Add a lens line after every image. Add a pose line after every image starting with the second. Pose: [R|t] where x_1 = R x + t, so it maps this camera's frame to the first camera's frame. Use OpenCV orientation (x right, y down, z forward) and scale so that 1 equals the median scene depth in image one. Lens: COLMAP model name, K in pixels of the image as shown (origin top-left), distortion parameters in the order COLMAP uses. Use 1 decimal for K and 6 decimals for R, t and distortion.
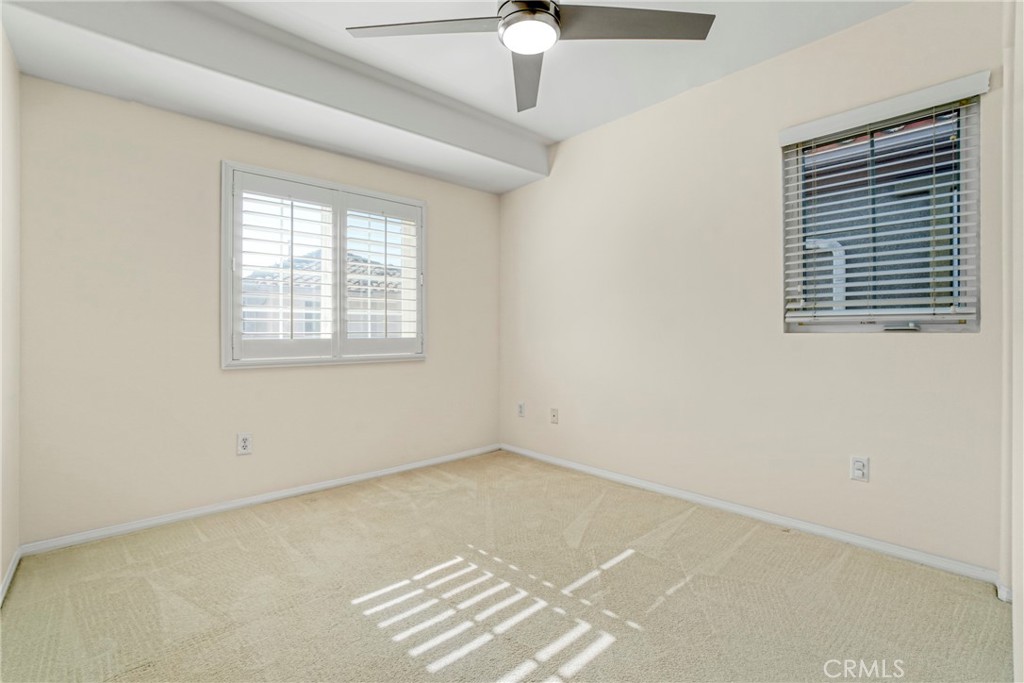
lens RADIAL K [[450.1, 0, 521.6], [0, 450.1, 330.7], [0, 0, 1]] dist [-0.058196, 0.014600]
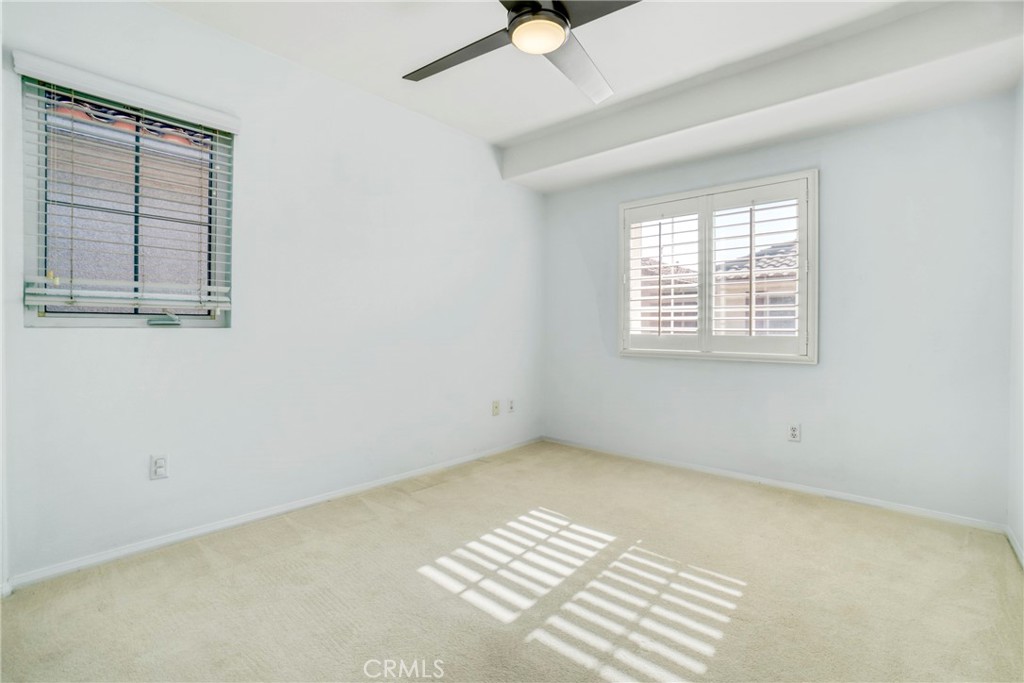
lens RADIAL K [[450.1, 0, 521.6], [0, 450.1, 330.7], [0, 0, 1]] dist [-0.058196, 0.014600]
pose [[0.136061, 0.000047, -0.990700, 0.626214], [-0.016048, 0.999869, -0.002156, 0.018149], [0.990570, 0.016192, 0.136044, 0.451514]]
